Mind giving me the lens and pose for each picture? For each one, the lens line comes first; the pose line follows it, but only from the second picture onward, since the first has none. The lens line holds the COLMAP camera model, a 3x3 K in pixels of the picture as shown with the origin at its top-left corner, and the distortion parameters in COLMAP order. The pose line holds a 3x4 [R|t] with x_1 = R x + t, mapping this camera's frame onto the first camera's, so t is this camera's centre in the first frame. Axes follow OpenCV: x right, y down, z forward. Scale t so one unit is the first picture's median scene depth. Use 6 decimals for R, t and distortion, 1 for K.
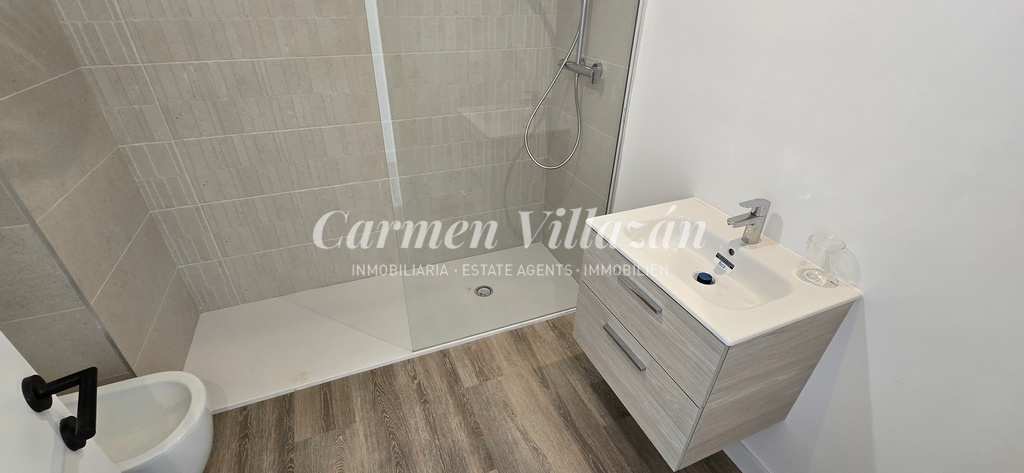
lens RADIAL K [[405.2, 0, 498.8], [0, 405.2, 234.1], [0, 0, 1]] dist [-0.001231, -0.000331]
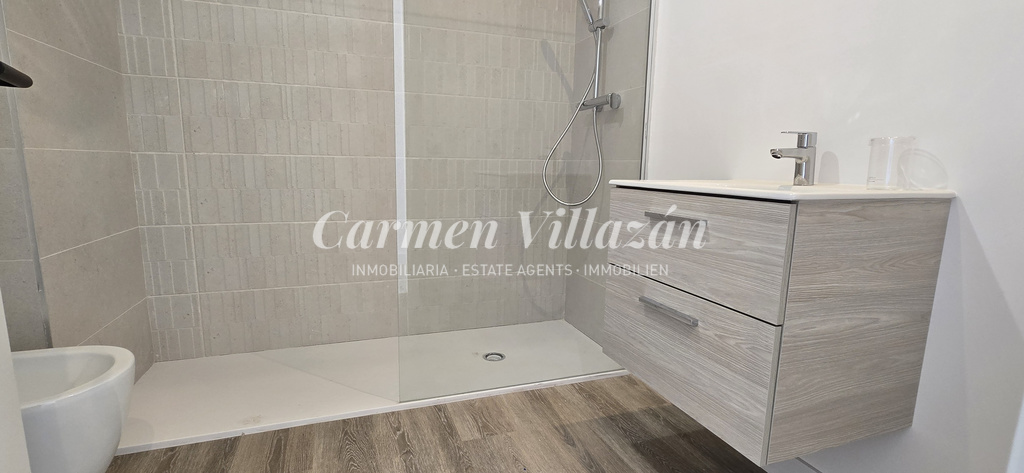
lens RADIAL K [[445.5, 0, 499.4], [0, 445.5, 237.1], [0, 0, 1]] dist [-0.001402, -0.000402]
pose [[0.998604, 0.016918, -0.050037, 0.019111], [-0.034161, 0.929386, -0.367524, 0.320008], [0.040286, 0.368720, 0.928667, 0.094525]]
